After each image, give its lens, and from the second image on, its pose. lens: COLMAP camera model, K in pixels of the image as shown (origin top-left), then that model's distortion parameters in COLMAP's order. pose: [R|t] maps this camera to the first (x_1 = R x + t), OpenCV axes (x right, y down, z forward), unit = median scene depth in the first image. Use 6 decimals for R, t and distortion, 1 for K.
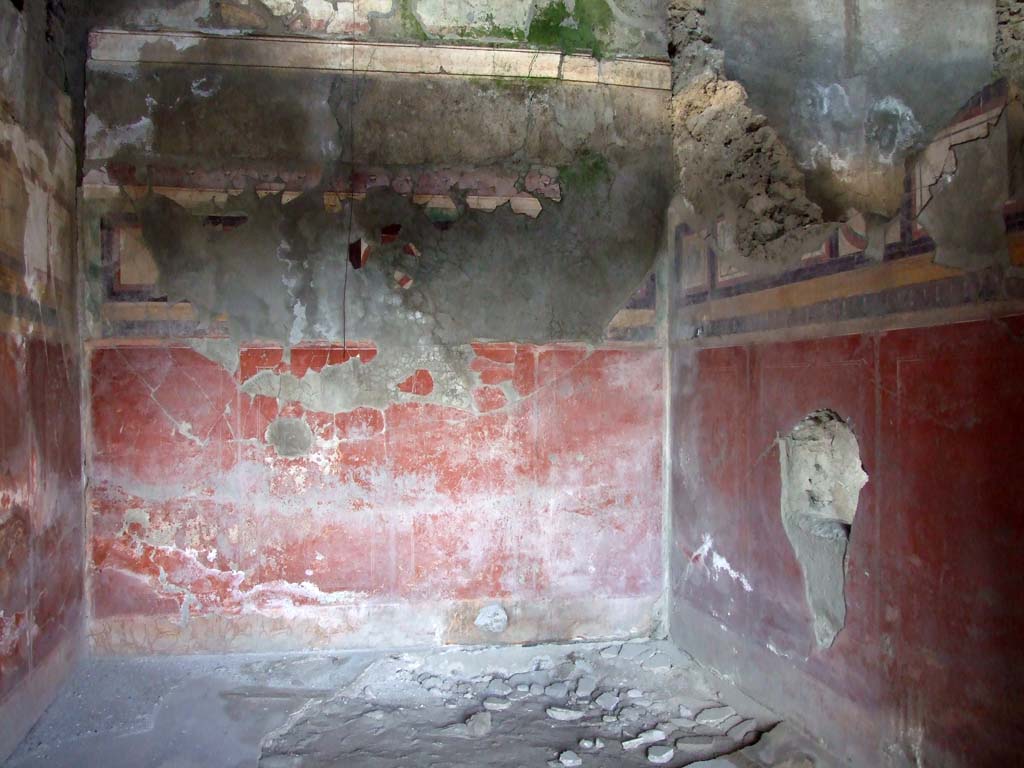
lens RADIAL K [[830.8, 0, 512.0], [0, 830.8, 384.0], [0, 0, 1]] dist [-0.069380, 0.079859]
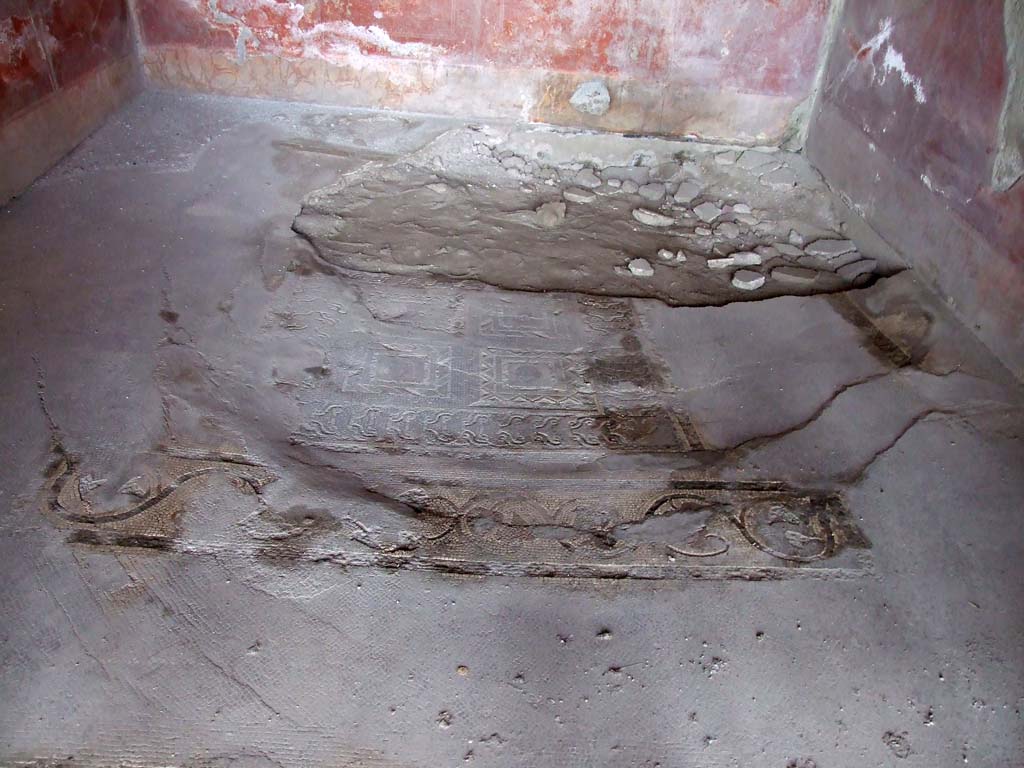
lens RADIAL K [[821.2, 0, 513.3], [0, 821.2, 365.8], [0, 0, 1]] dist [-0.063373, 0.062413]
pose [[0.974909, 0.173125, -0.139928, 0.063507], [-0.068543, 0.831525, 0.551242, 0.062619], [0.211787, -0.527820, 0.822528, 0.170170]]
